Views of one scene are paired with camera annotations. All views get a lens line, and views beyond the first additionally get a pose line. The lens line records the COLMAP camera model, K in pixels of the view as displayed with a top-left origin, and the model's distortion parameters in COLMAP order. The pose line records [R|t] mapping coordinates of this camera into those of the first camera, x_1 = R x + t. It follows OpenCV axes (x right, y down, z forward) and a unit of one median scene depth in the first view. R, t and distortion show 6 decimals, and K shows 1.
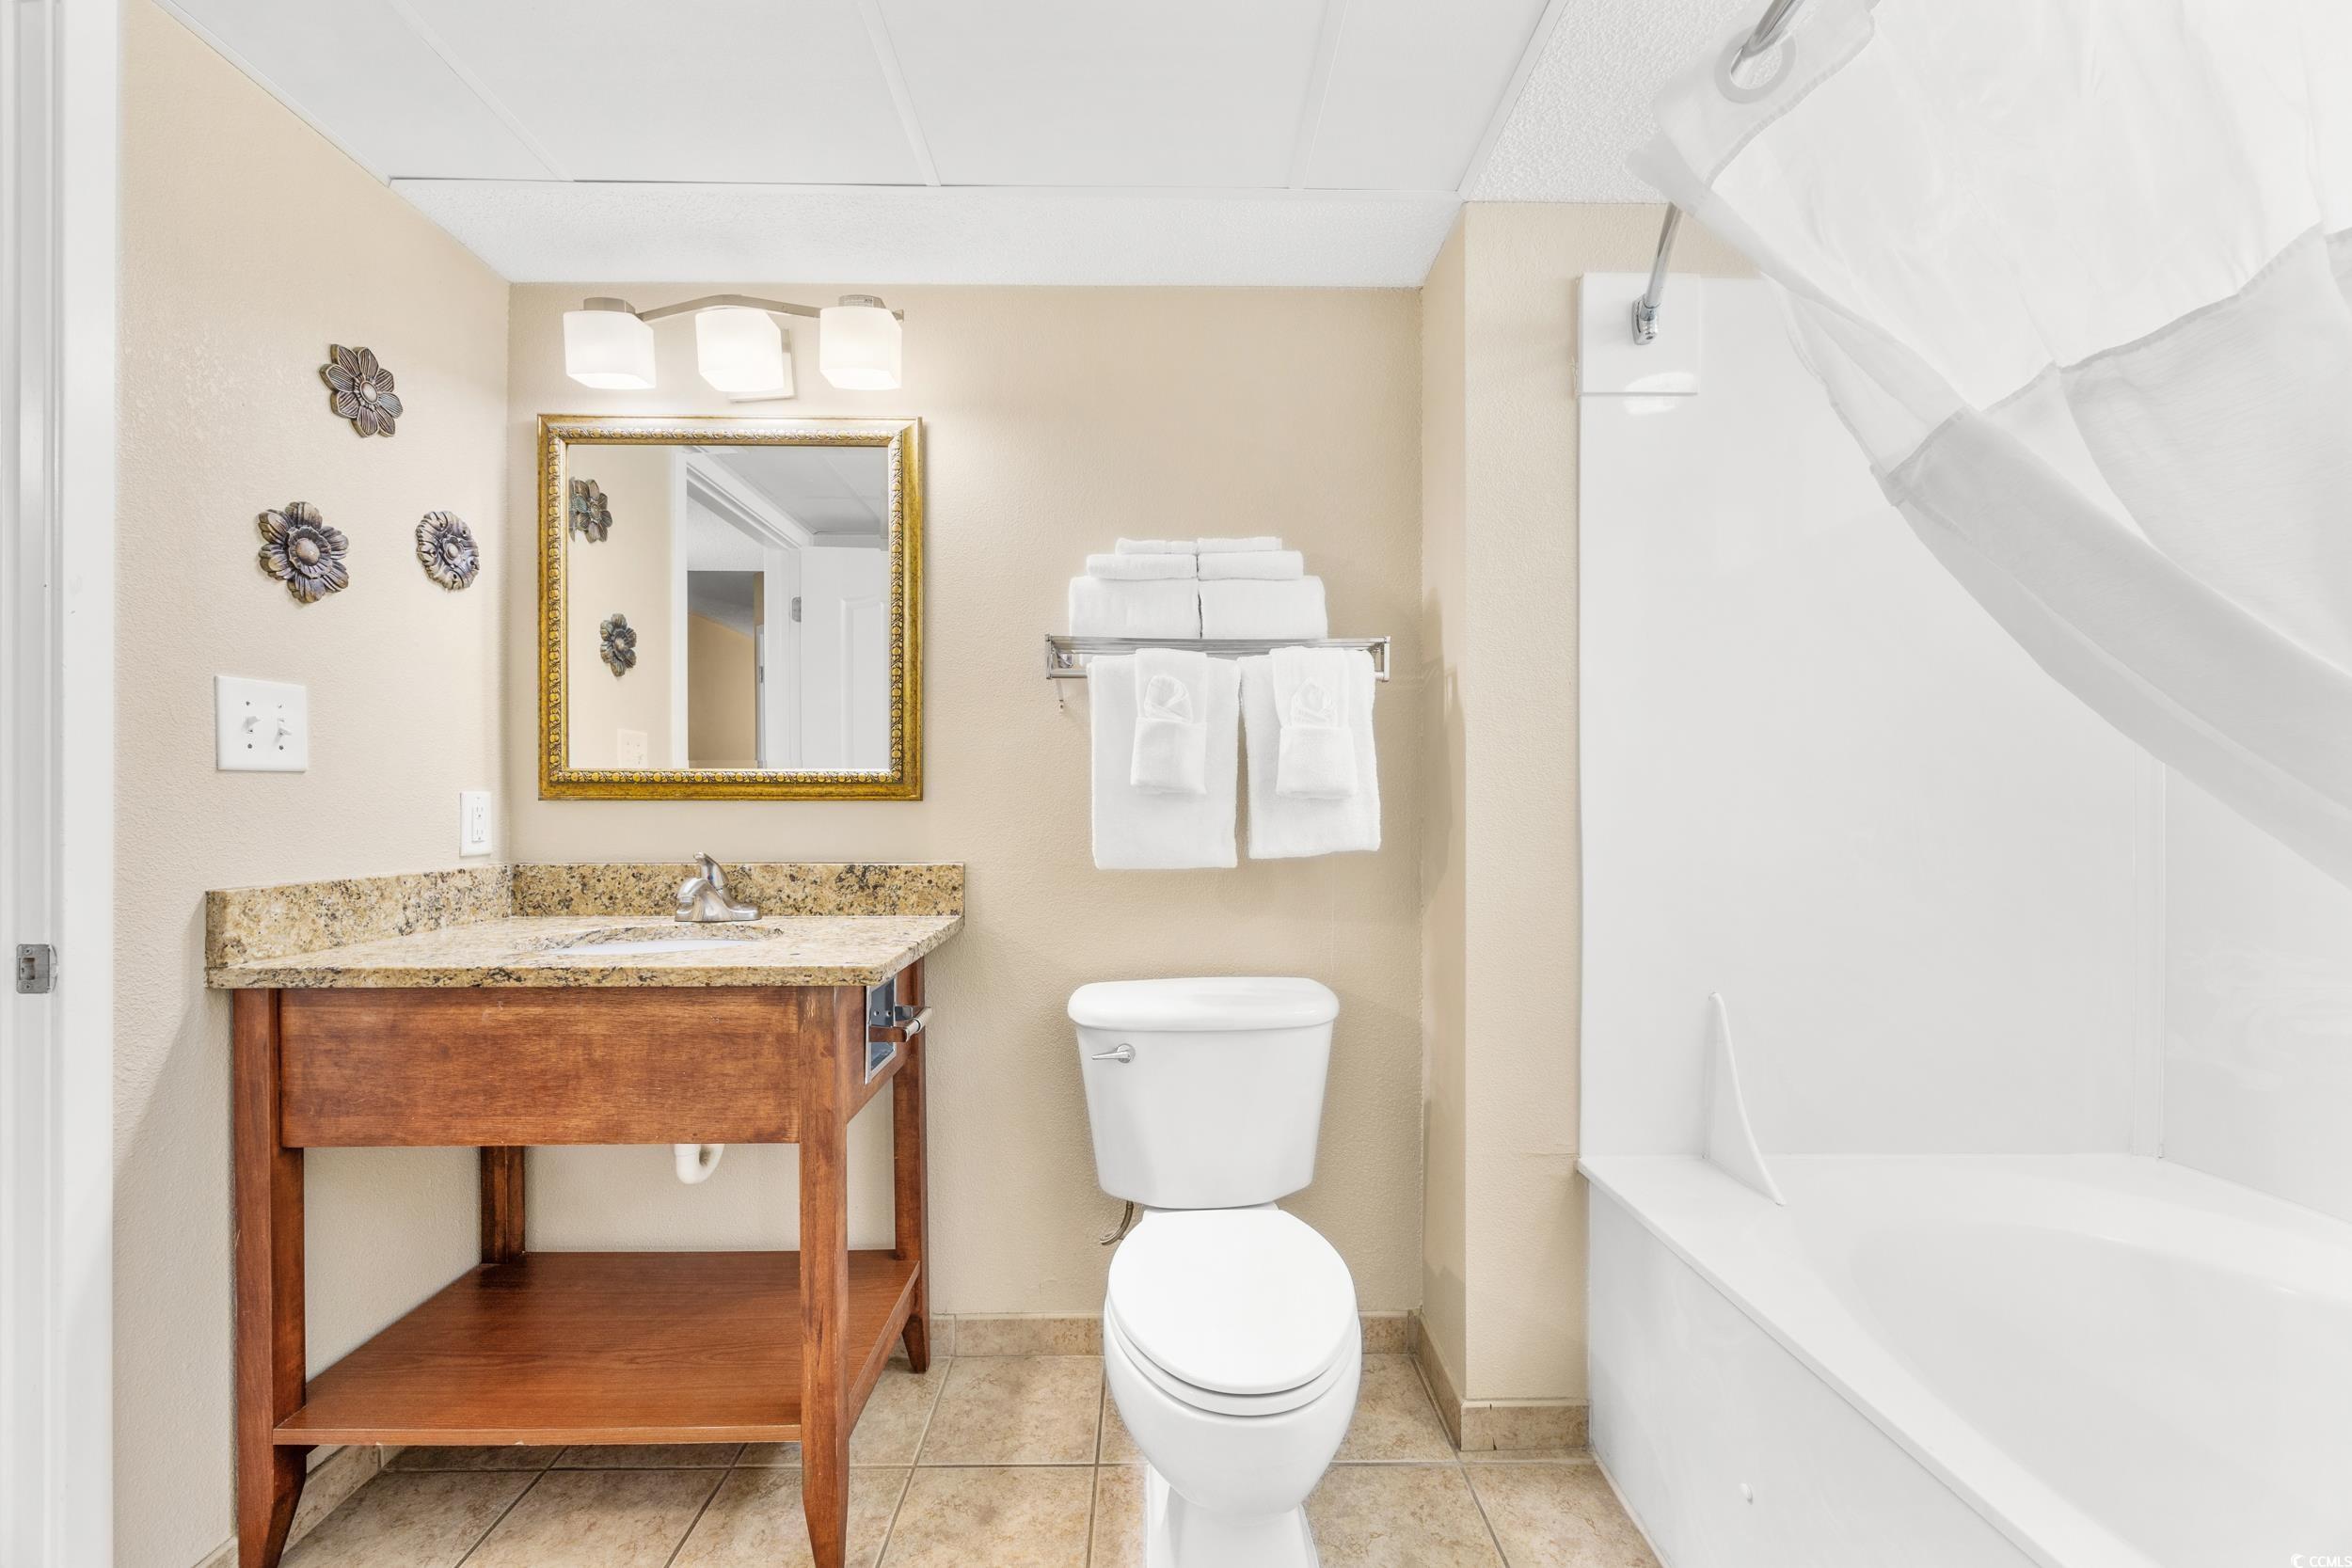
lens RADIAL K [[902.3, 0, 1173.3], [0, 902.3, 802.3], [0, 0, 1]] dist [-0.009261, 0.000027]
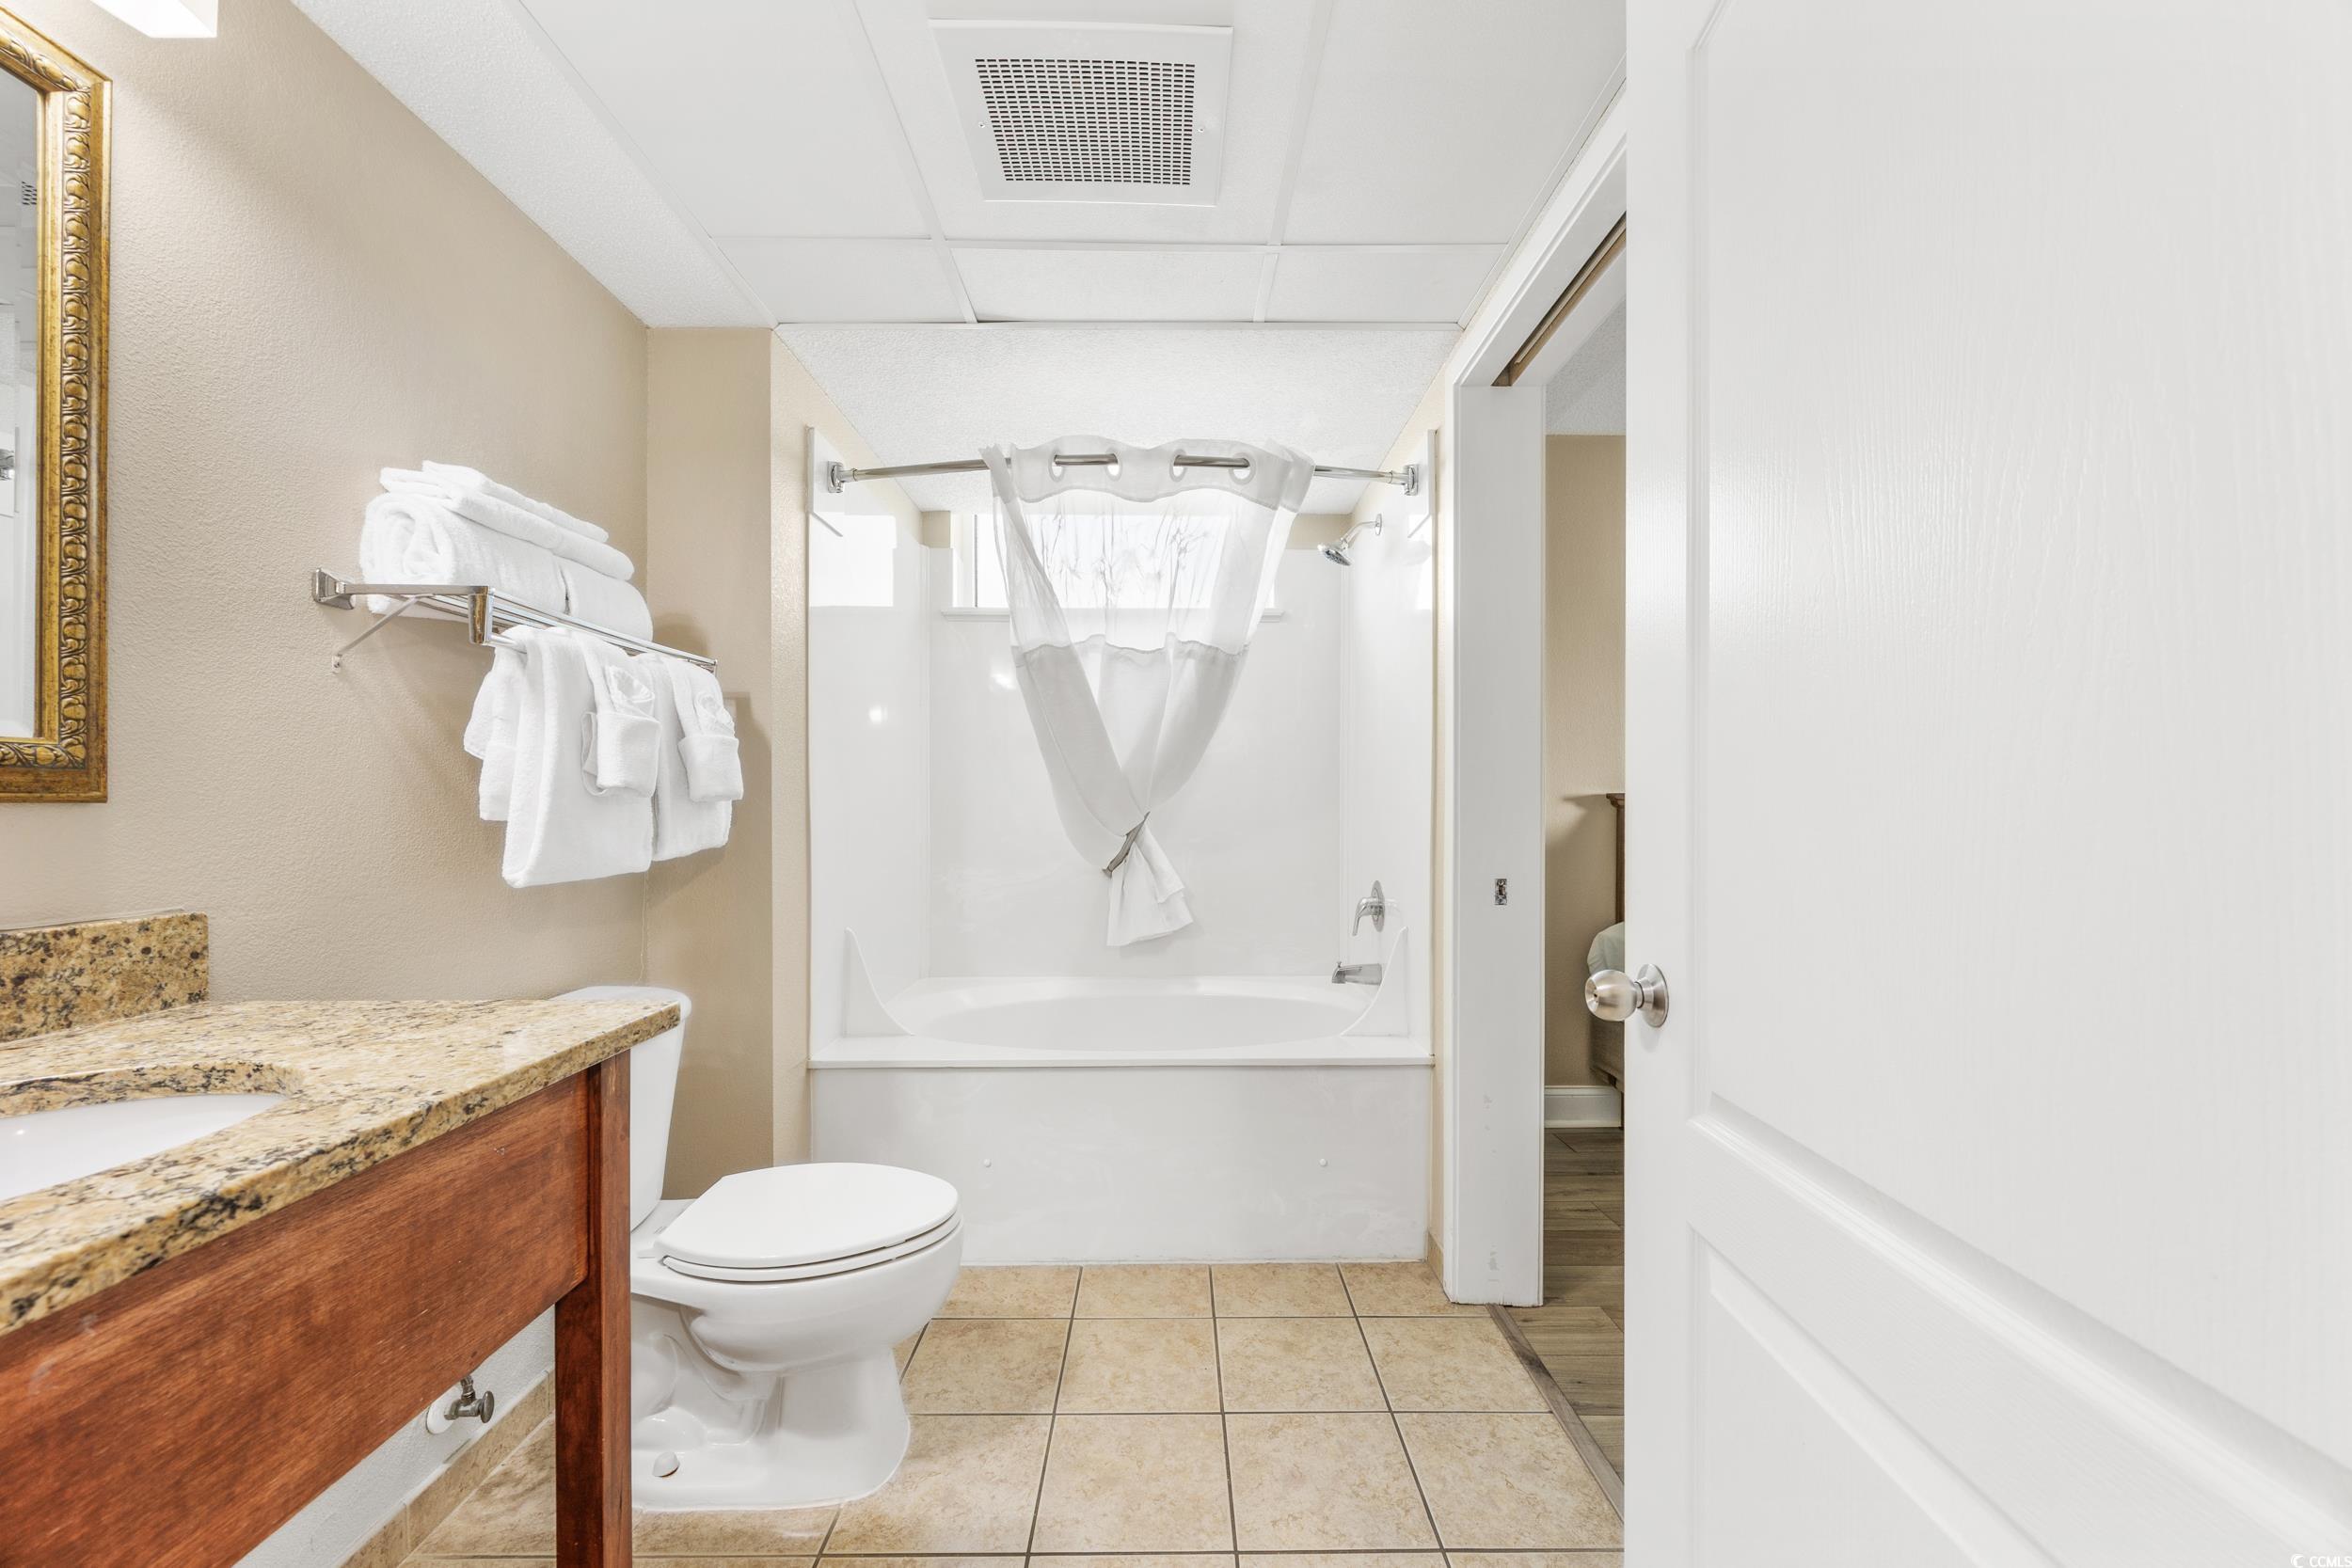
lens RADIAL K [[902.3, 0, 1173.3], [0, 902.3, 802.3], [0, 0, 1]] dist [-0.009261, 0.000027]
pose [[0.003850, 0.003210, 0.999987, -1.134001], [-0.000552, 0.999995, -0.003208, -0.000641], [-0.999992, -0.000540, 0.003852, 0.526727]]
